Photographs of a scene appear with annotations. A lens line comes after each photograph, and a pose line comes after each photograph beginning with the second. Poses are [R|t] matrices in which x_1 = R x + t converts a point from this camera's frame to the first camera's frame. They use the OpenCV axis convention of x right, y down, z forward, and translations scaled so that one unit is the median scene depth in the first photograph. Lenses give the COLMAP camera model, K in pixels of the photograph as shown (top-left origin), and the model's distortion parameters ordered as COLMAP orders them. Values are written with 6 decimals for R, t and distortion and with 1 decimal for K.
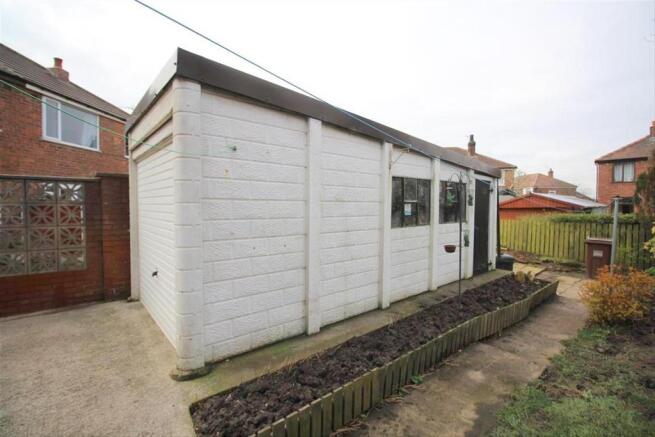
lens RADIAL K [[308.7, 0, 330.0], [0, 308.7, 217.4], [0, 0, 1]] dist [-0.001631, -0.000202]
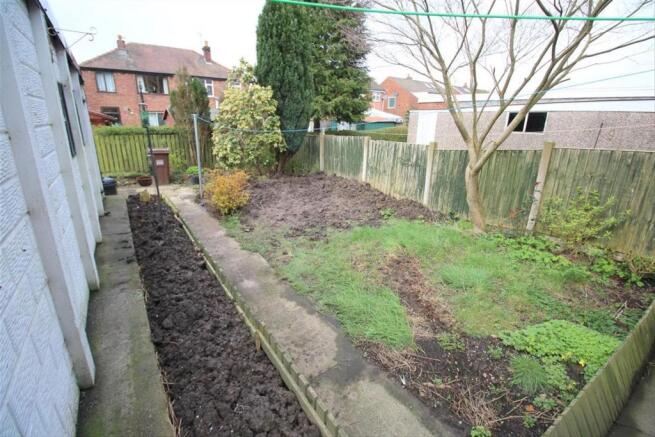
lens RADIAL K [[308.7, 0, 329.6], [0, 308.7, 219.3], [0, 0, 1]] dist [-0.001631, -0.000202]
pose [[0.090912, -0.308387, 0.946907, -0.215744], [0.019606, 0.951214, 0.307907, -0.021879], [-0.995666, -0.009427, 0.092523, 0.269772]]
